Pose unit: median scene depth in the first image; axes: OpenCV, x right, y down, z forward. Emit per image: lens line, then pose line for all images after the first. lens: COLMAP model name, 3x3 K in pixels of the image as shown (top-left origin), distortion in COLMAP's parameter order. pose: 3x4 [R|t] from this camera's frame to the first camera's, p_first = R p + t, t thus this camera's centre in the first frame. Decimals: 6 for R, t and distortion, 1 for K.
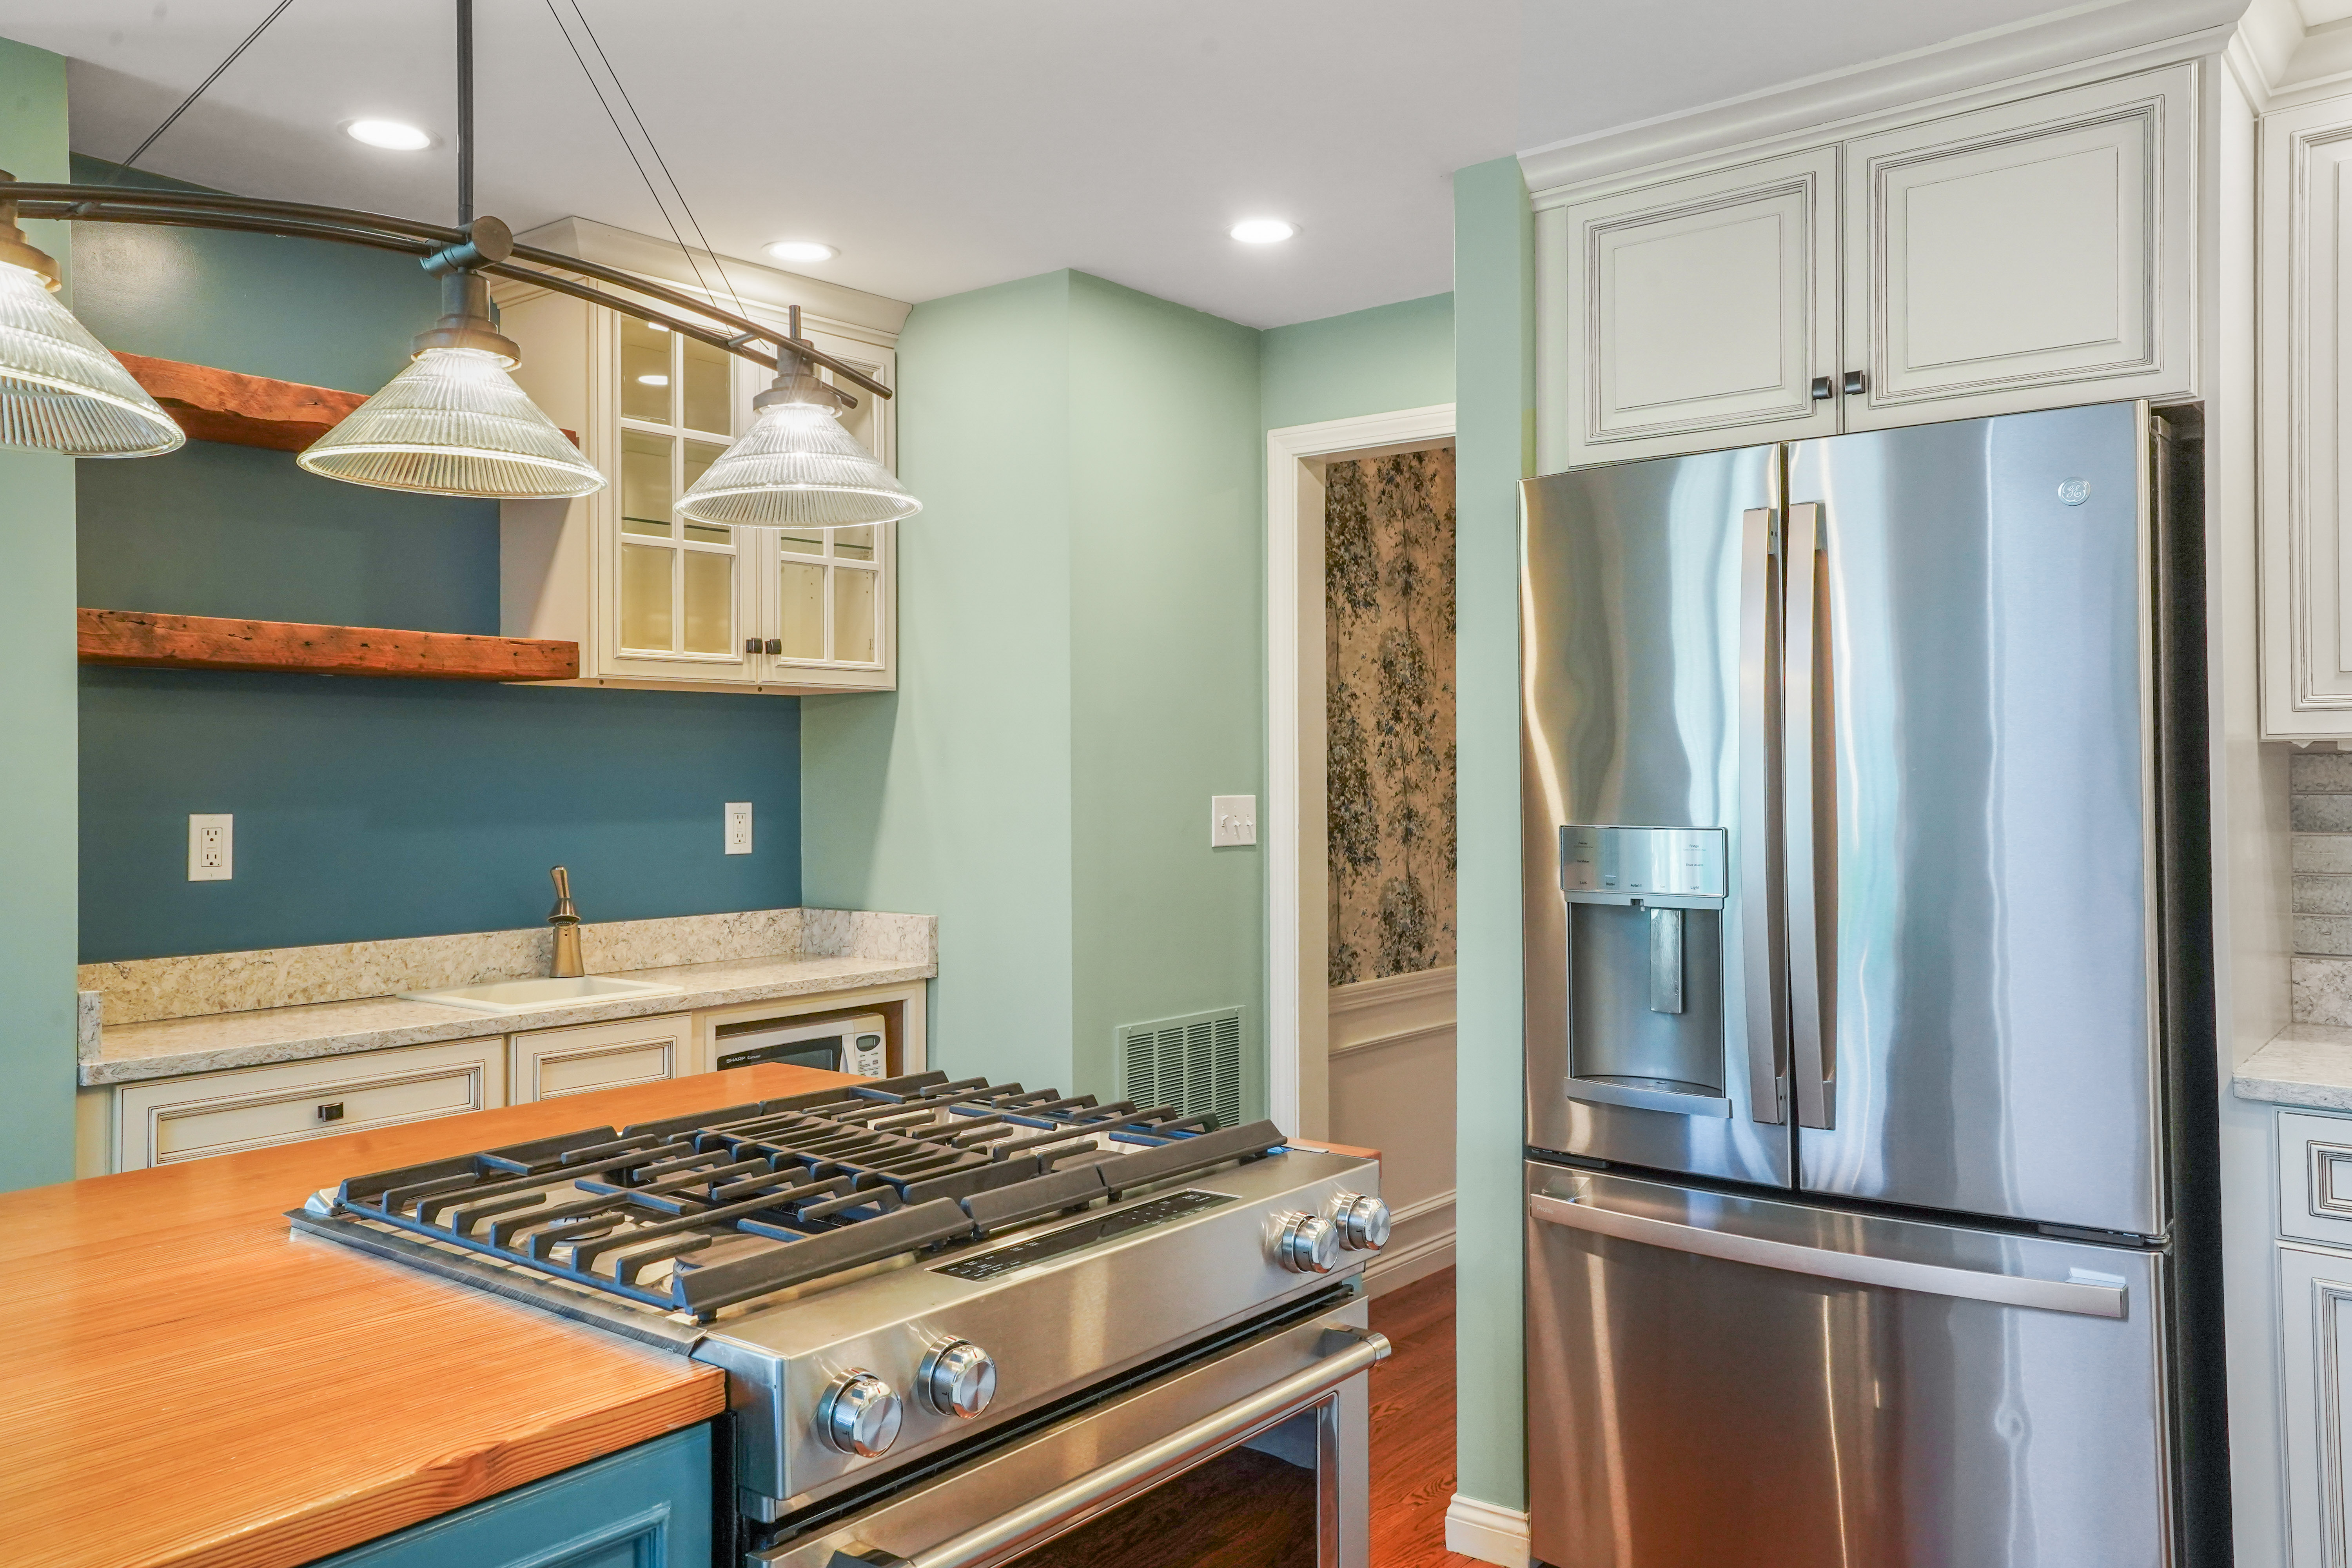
lens RADIAL K [[1766.6, 0, 1171.7], [0, 1766.6, 755.5], [0, 0, 1]] dist [-0.007824, 0.068181]
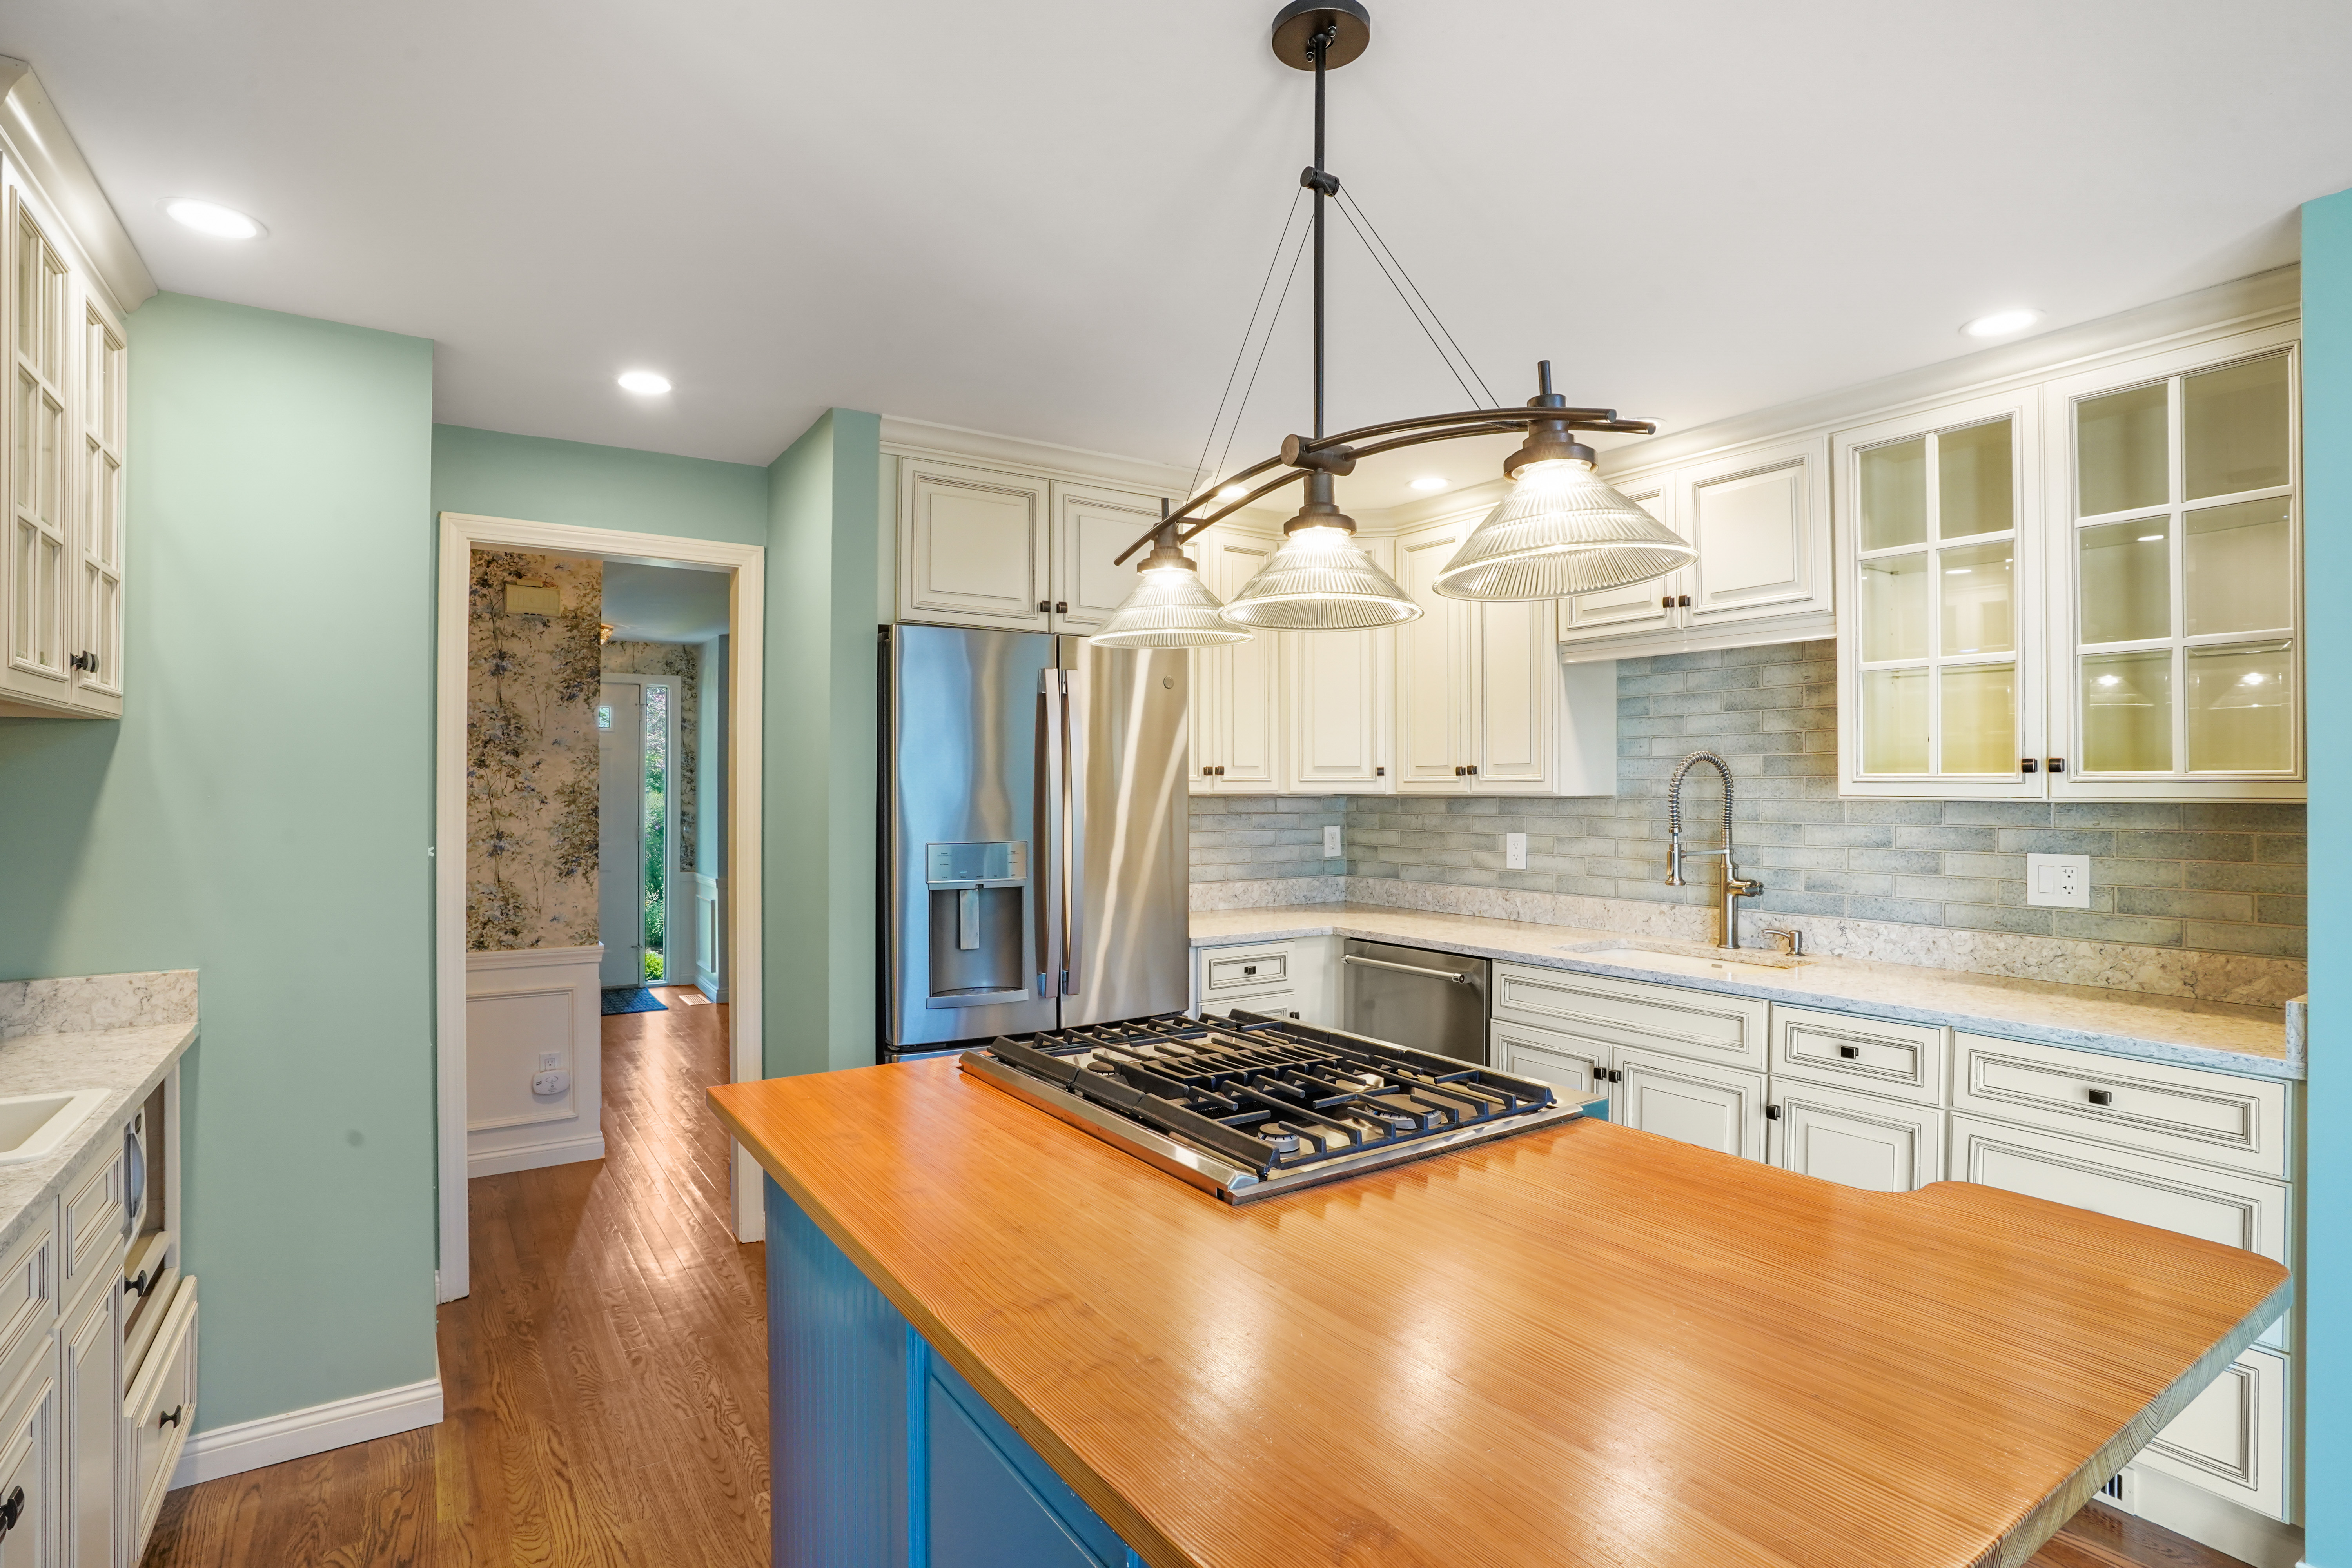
lens RADIAL K [[1169.7, 0, 1166.9], [0, 1169.7, 783.4], [0, 0, 1]] dist [-0.078494, 0.039903]
pose [[0.307107, 0.009244, 0.951630, -0.708224], [-0.011762, 0.999913, -0.005917, -0.010874], [-0.951602, -0.009376, 0.307189, 0.446064]]
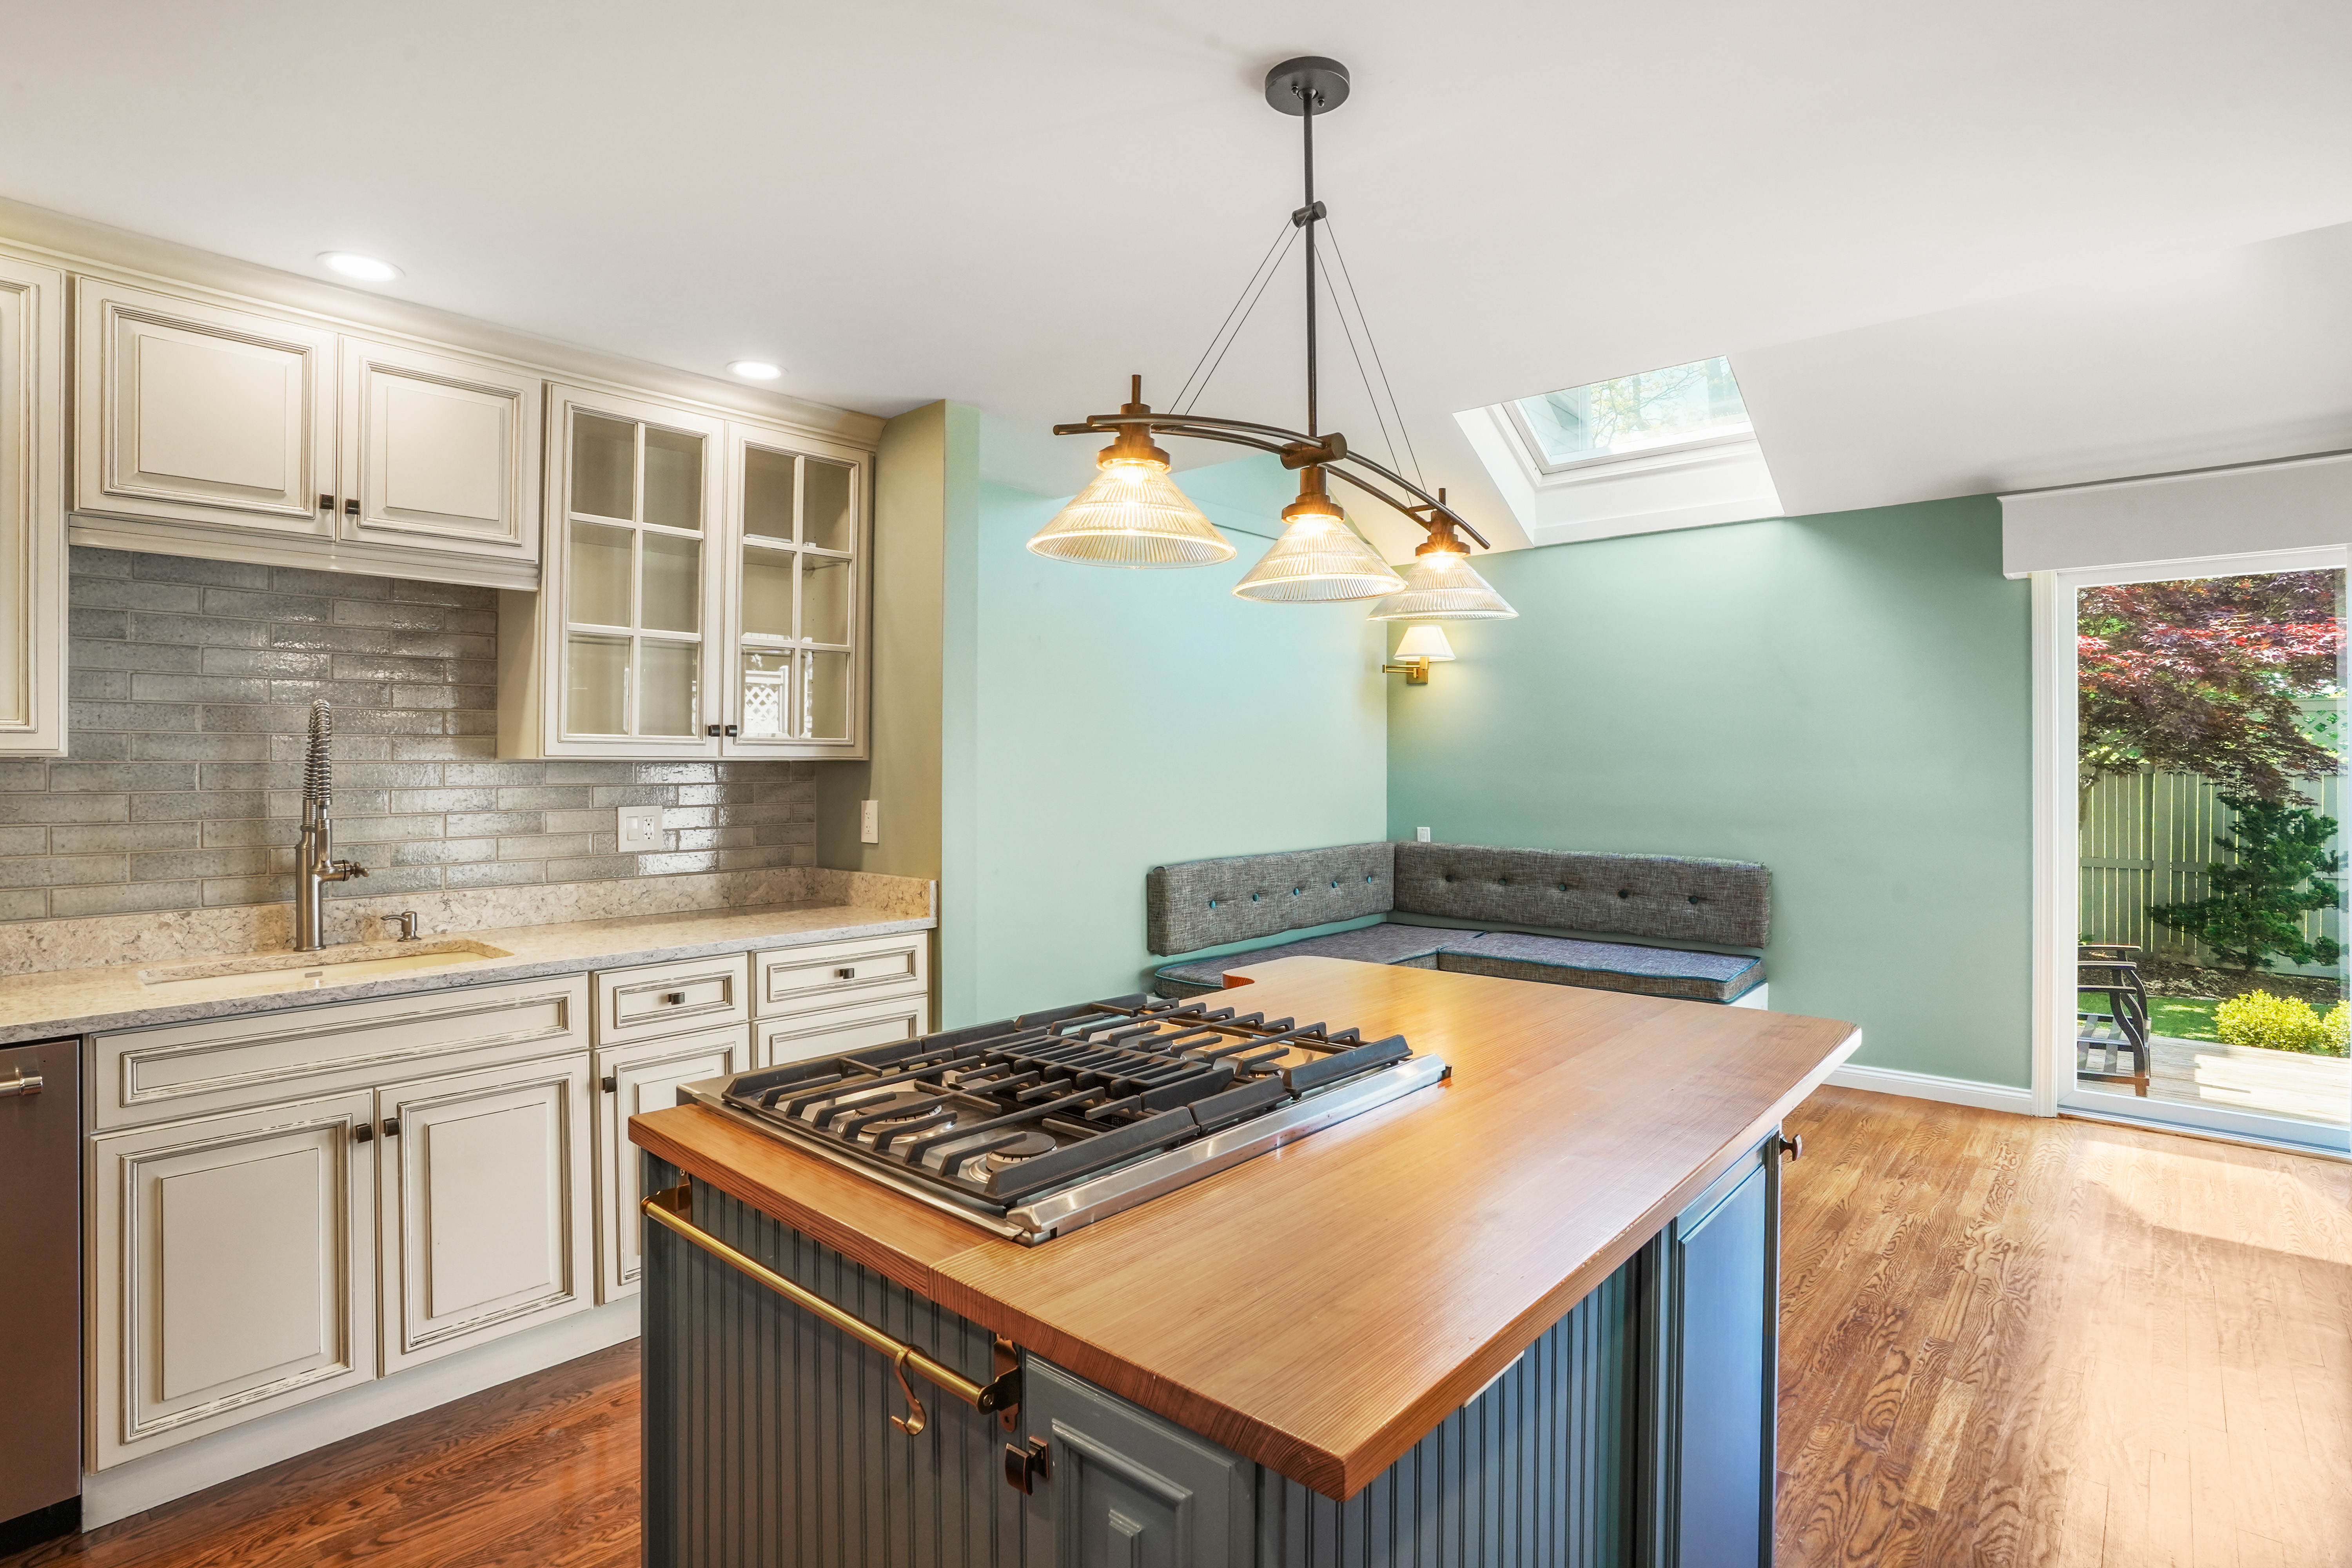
lens RADIAL K [[1184.3, 0, 1174.8], [0, 1184.3, 754.0], [0, 0, 1]] dist [-0.071205, 0.035070]
pose [[-0.998579, 0.006787, 0.052856, -0.176610], [0.005918, 0.999845, -0.016570, 0.004445], [-0.052961, -0.016234, -0.998465, 1.125486]]
